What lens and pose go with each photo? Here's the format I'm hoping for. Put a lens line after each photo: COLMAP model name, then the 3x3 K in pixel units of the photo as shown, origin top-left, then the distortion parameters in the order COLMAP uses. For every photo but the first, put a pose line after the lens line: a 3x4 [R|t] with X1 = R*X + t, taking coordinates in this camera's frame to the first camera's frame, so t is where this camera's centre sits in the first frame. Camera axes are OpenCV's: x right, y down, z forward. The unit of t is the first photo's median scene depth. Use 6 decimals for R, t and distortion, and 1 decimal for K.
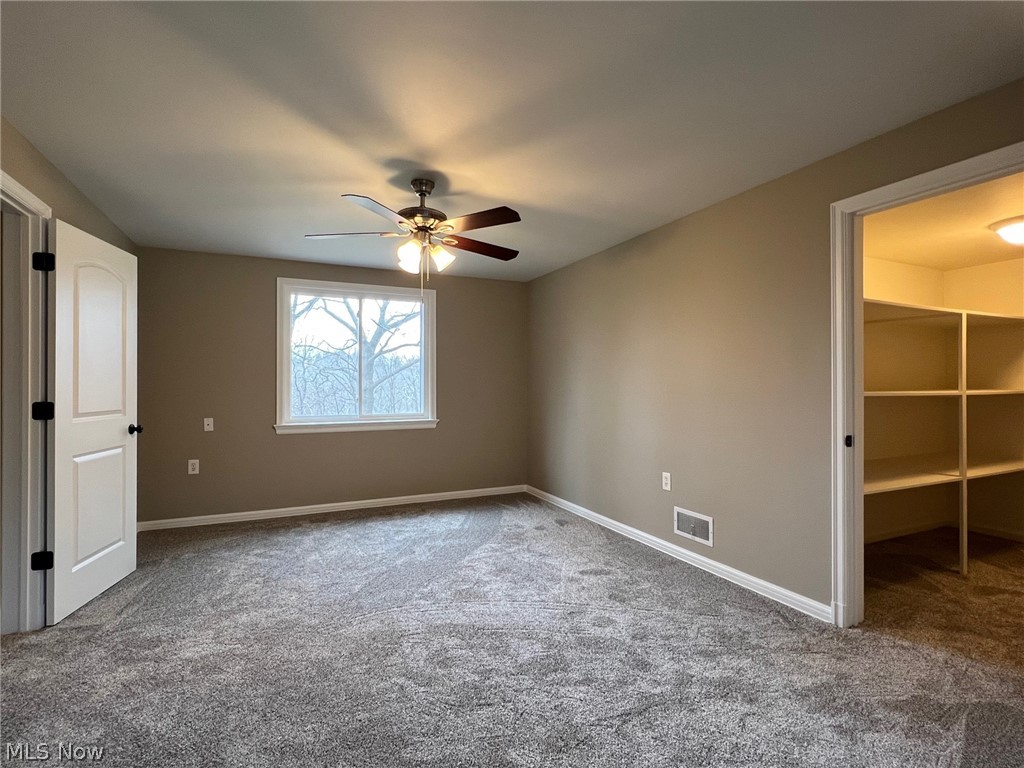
lens RADIAL K [[477.7, 0, 511.9], [0, 477.7, 379.5], [0, 0, 1]] dist [0.003797, -0.001643]
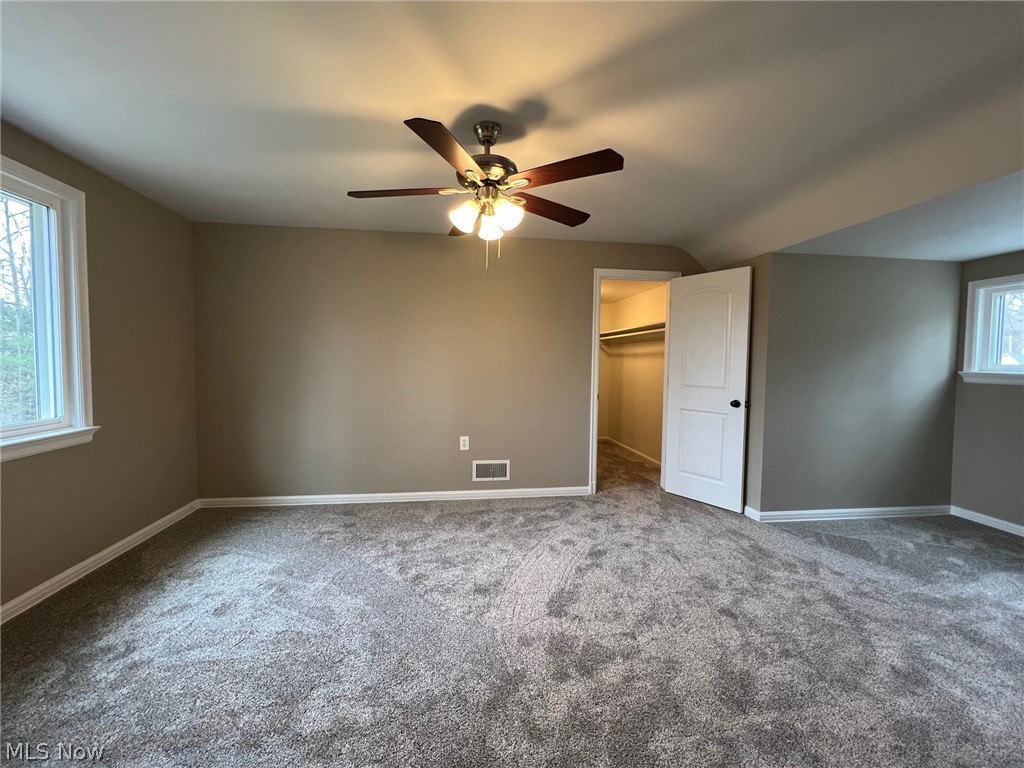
lens RADIAL K [[415.2, 0, 507.9], [0, 415.2, 379.9], [0, 0, 1]] dist [0.000494, -0.000043]
pose [[0.326760, -0.037836, 0.944350, -0.725231], [-0.019061, 0.998731, 0.046610, -0.006339], [-0.944915, -0.033231, 0.325624, 0.596675]]
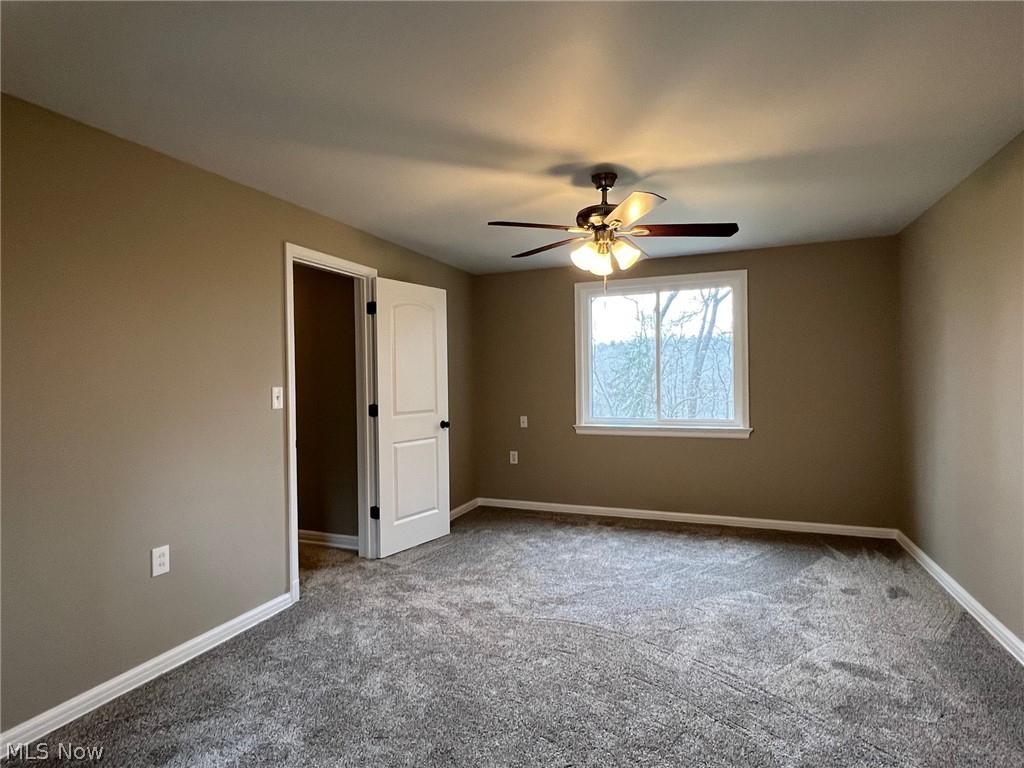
lens RADIAL K [[546.8, 0, 529.4], [0, 546.8, 377.0], [0, 0, 1]] dist [0.004478, -0.002163]
pose [[0.702765, -0.007370, -0.711383, 0.385229], [0.018753, 0.999791, 0.008167, -0.028975], [0.711174, -0.019080, 0.702757, 0.119985]]
